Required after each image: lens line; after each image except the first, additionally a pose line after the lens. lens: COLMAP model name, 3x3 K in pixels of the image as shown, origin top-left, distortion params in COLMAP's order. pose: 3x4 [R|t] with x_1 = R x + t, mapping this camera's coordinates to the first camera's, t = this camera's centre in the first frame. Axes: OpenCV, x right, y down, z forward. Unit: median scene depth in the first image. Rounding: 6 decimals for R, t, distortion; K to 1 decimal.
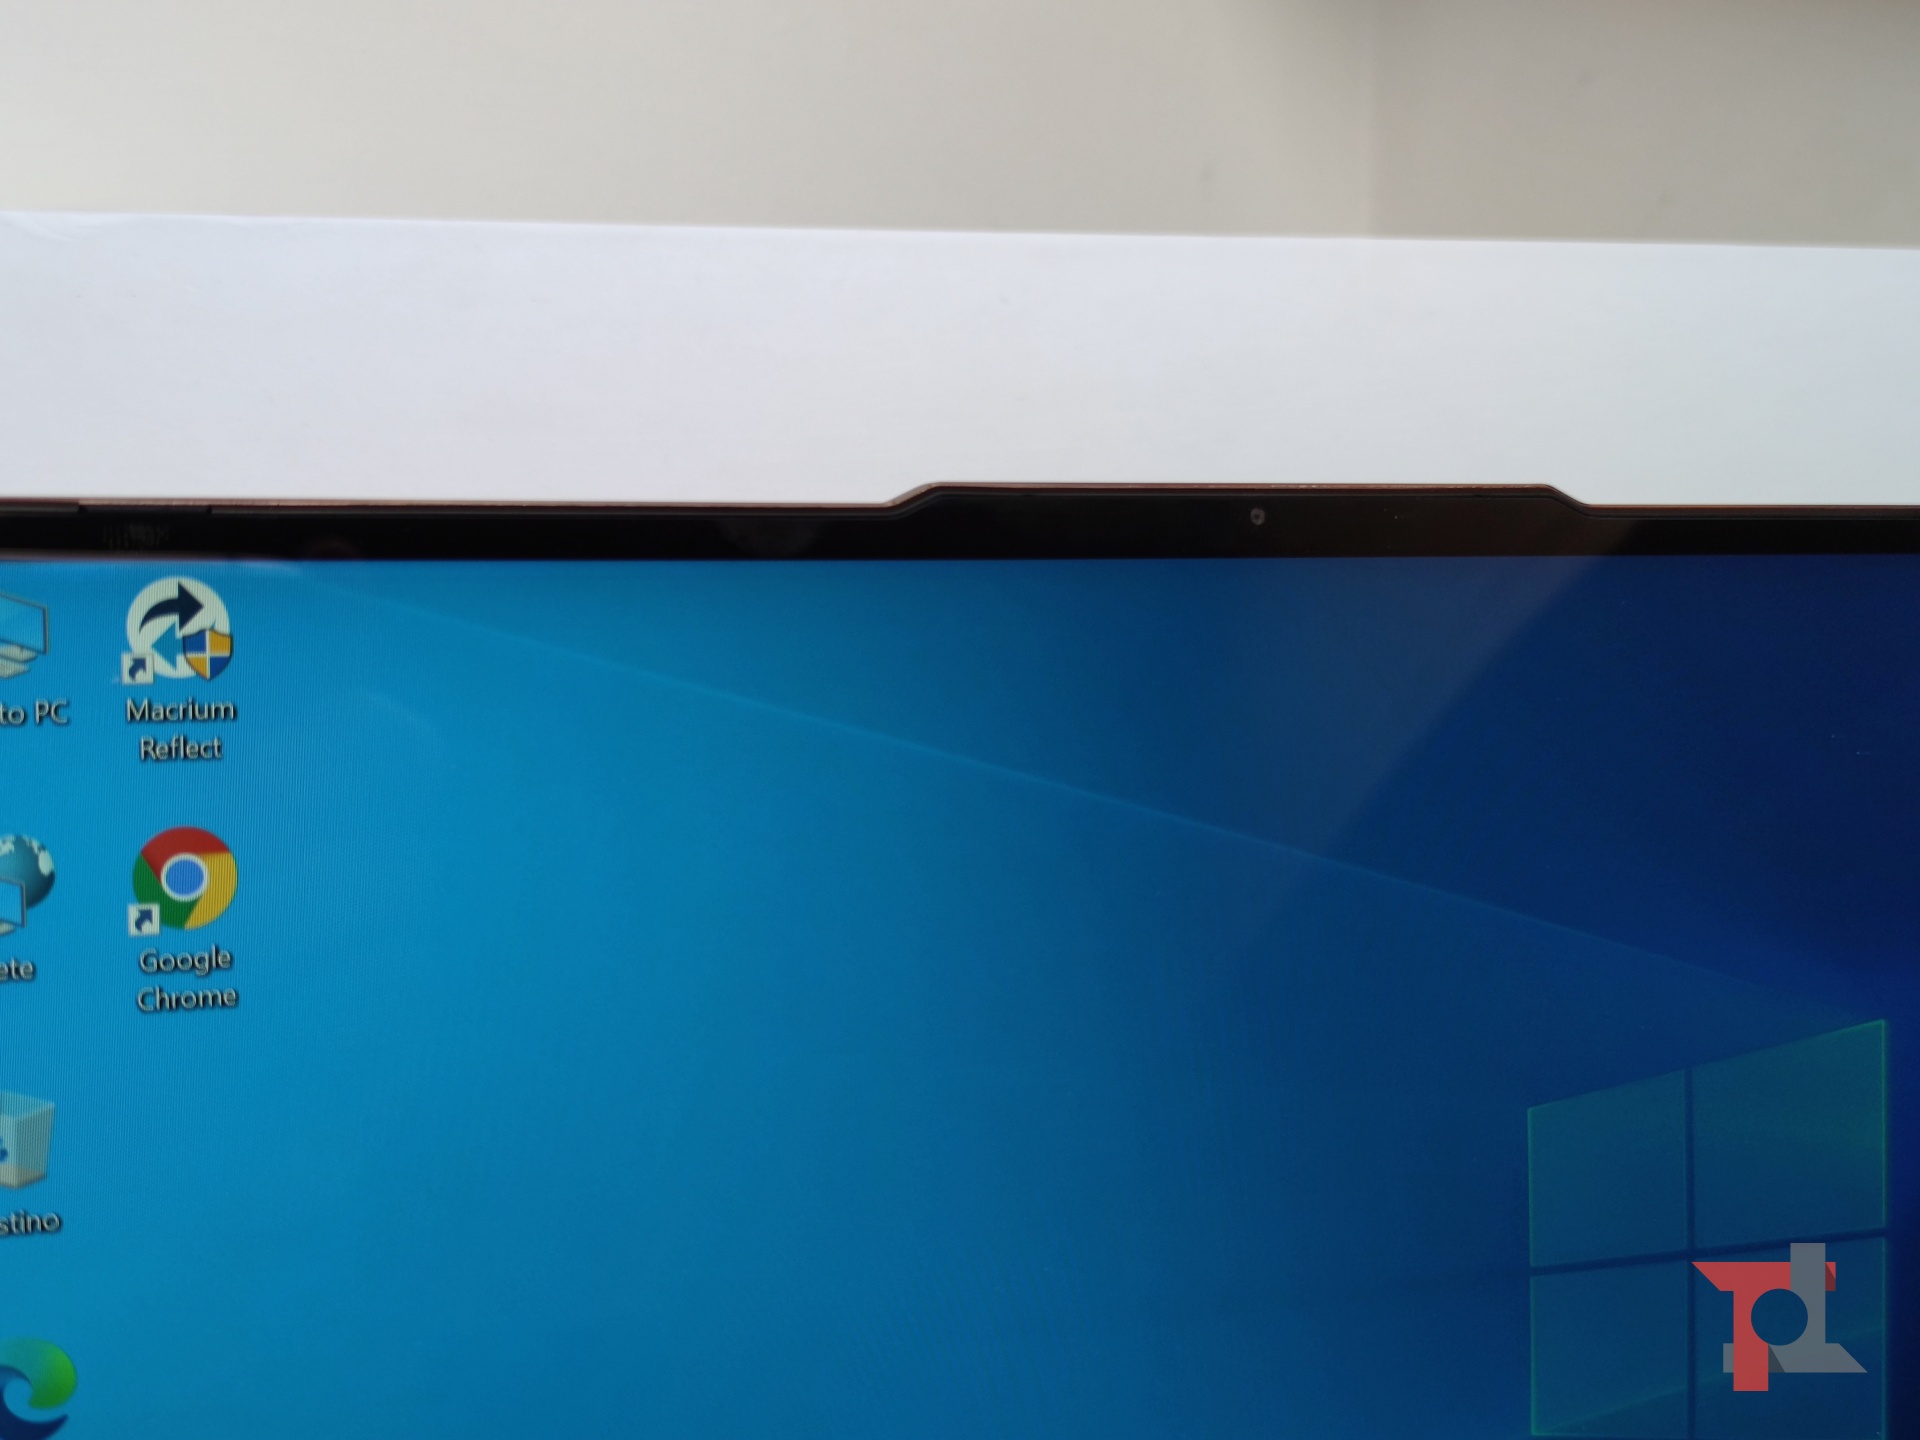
lens RADIAL K [[3037.5, 0, 916.7], [0, 3037.5, 719.4], [0, 0, 1]] dist [0.147209, -0.674689]
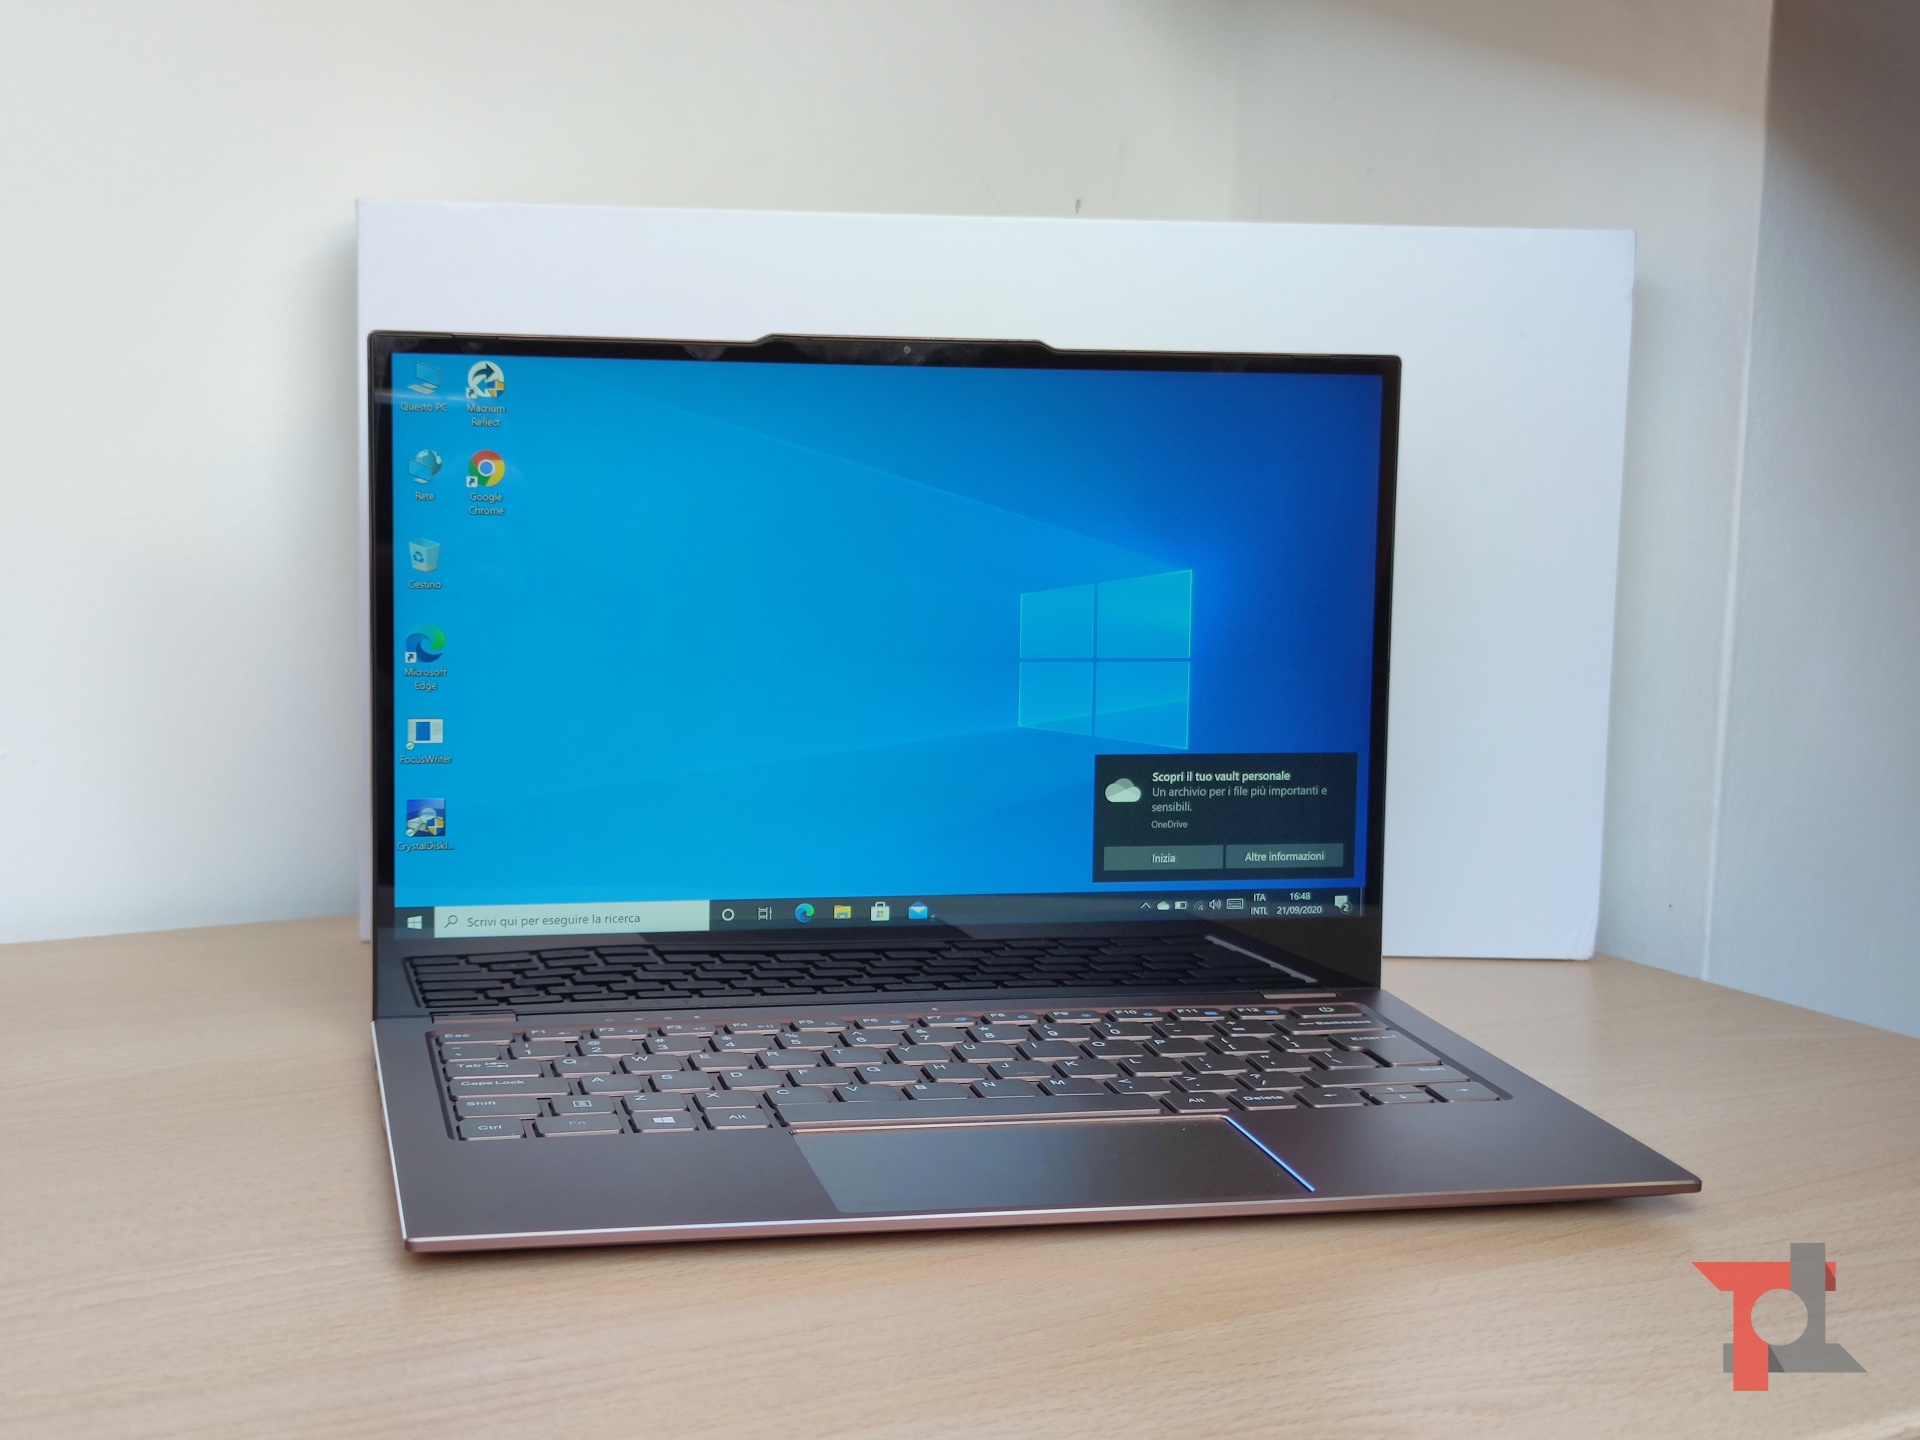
lens RADIAL K [[3037.5, 0, 916.7], [0, 3037.5, 719.4], [0, 0, 1]] dist [0.147209, -0.674689]
pose [[0.992414, 0.035309, -0.117765, 0.493074], [-0.029635, 0.998330, 0.049589, 0.131412], [0.119319, -0.045723, 0.991803, -1.749547]]
